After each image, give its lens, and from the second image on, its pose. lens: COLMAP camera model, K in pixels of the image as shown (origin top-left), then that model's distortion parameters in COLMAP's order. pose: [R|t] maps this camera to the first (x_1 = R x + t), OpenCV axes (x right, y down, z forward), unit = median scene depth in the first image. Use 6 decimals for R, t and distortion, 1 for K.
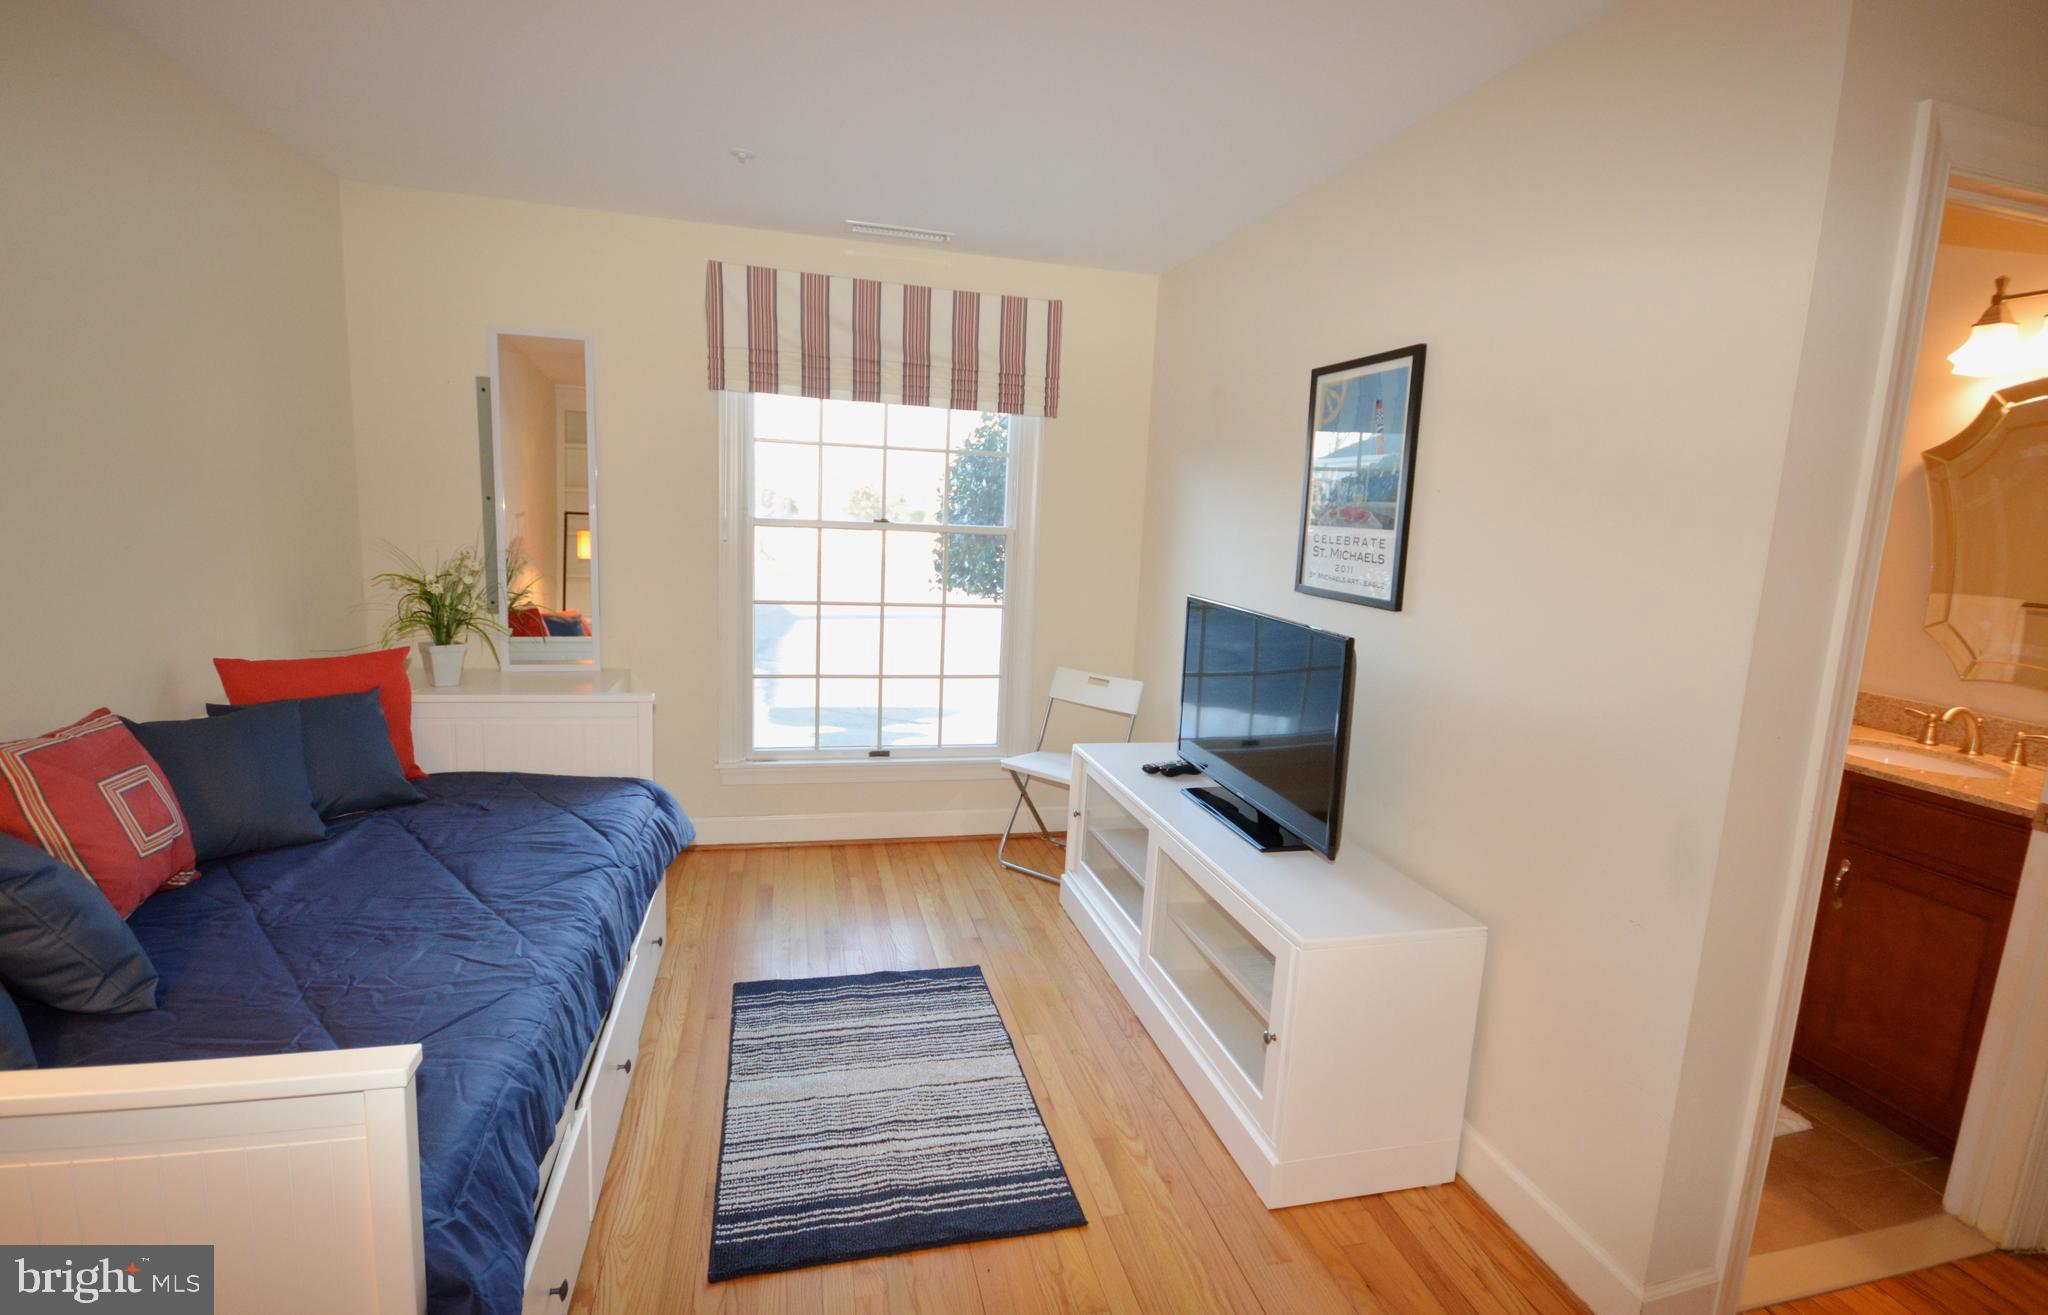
lens RADIAL K [[916.6, 0, 1025.0], [0, 916.6, 653.4], [0, 0, 1]] dist [-0.002167, -0.000074]
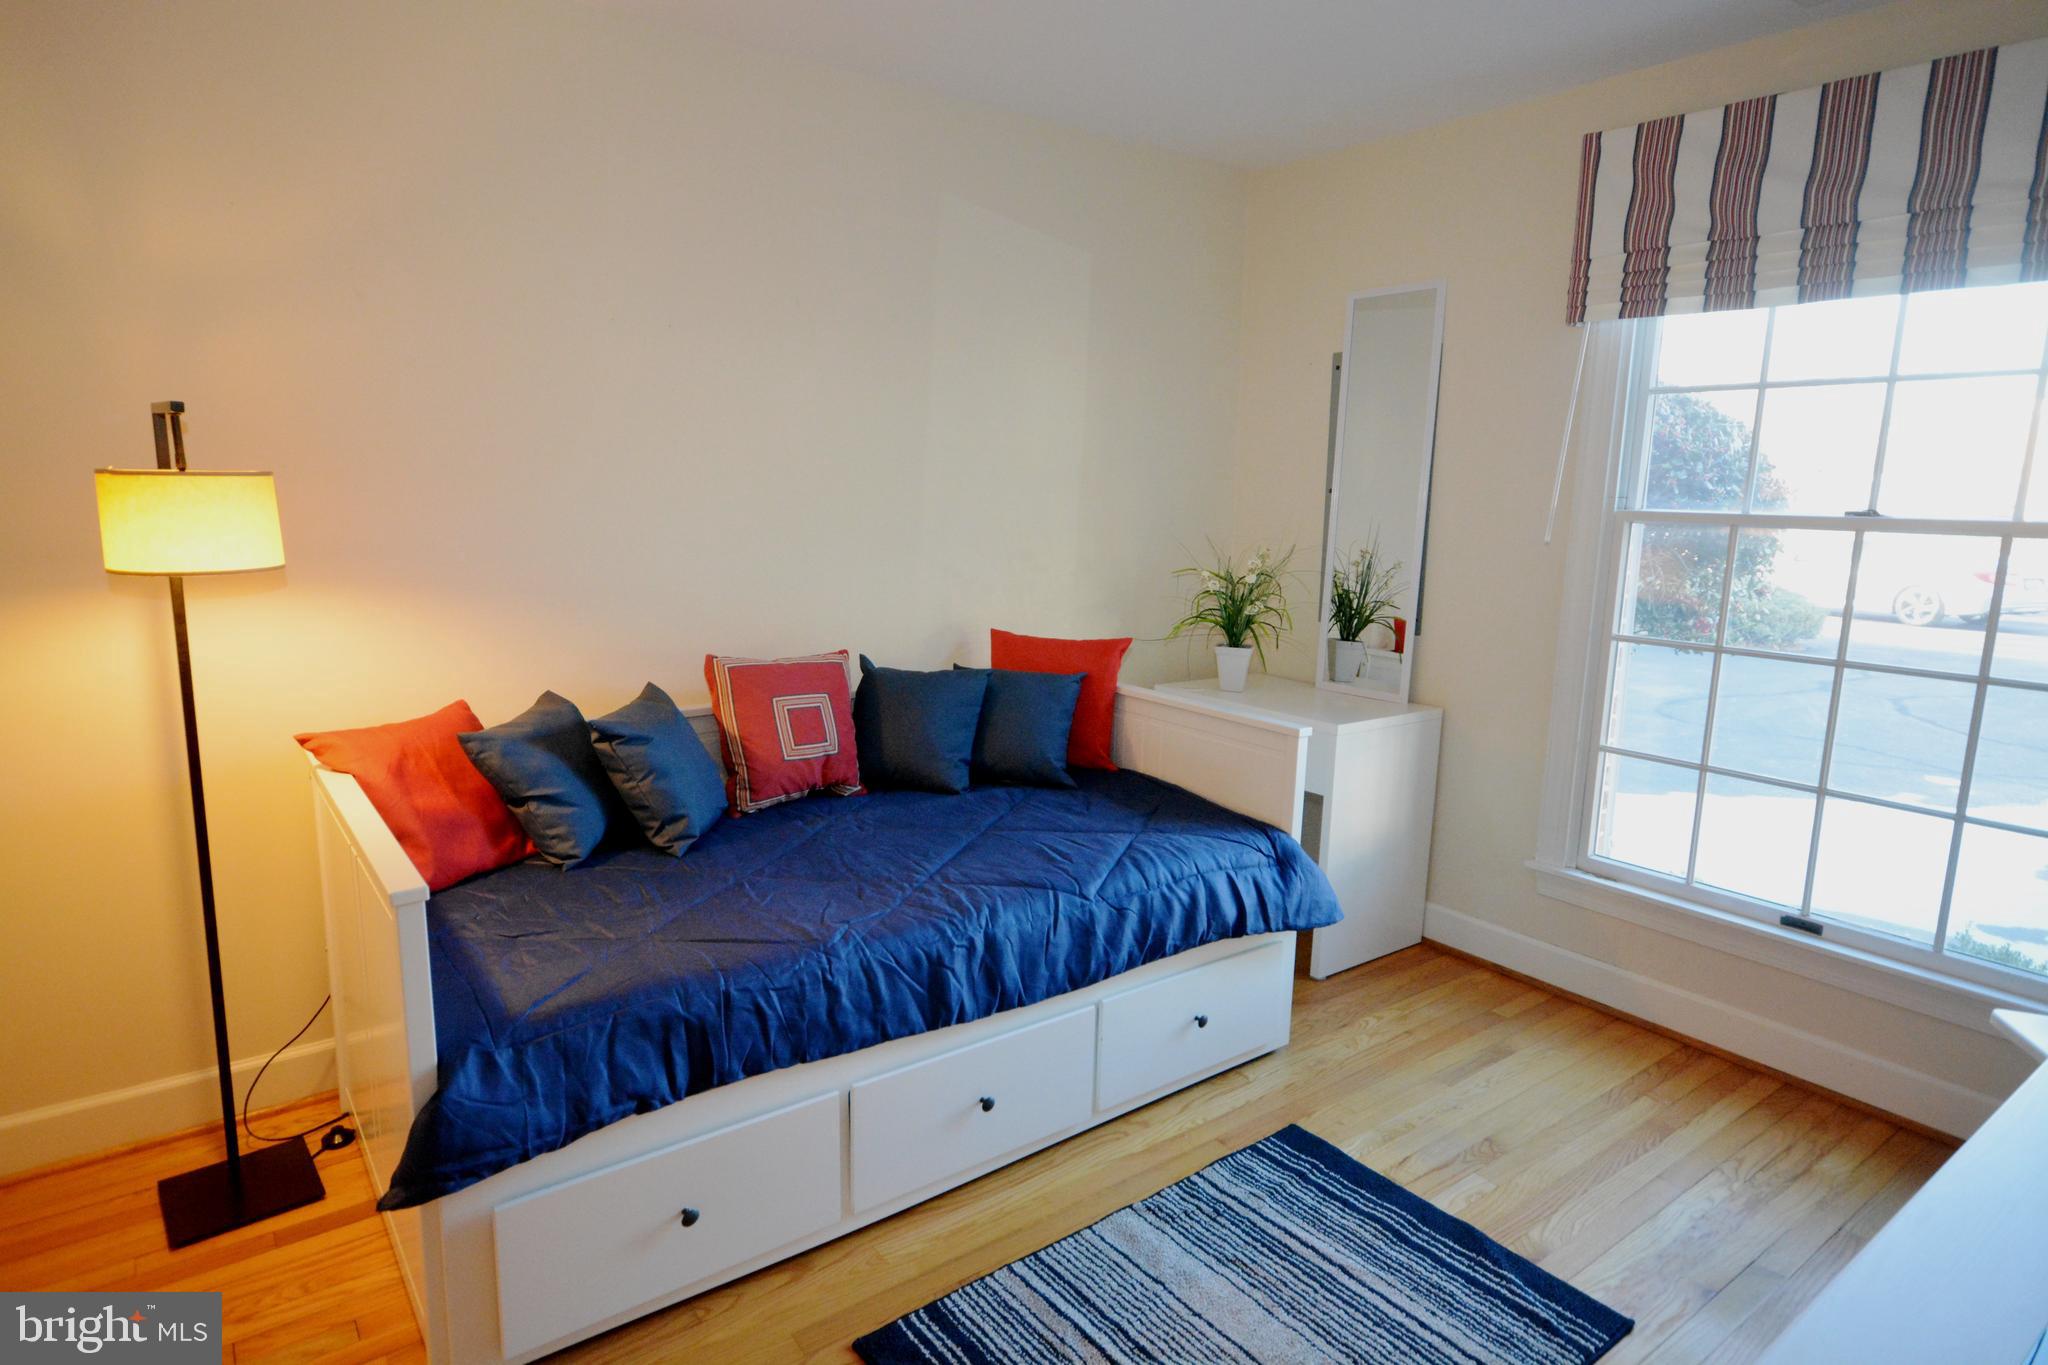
lens RADIAL K [[1131.6, 0, 1025.4], [0, 1131.6, 687.2], [0, 0, 1]] dist [0.006341, -0.000252]
pose [[0.399477, 0.130267, -0.907441, 0.386083], [-0.139145, 0.987000, 0.080433, -0.036357], [0.906122, 0.094135, 0.412410, 0.378669]]
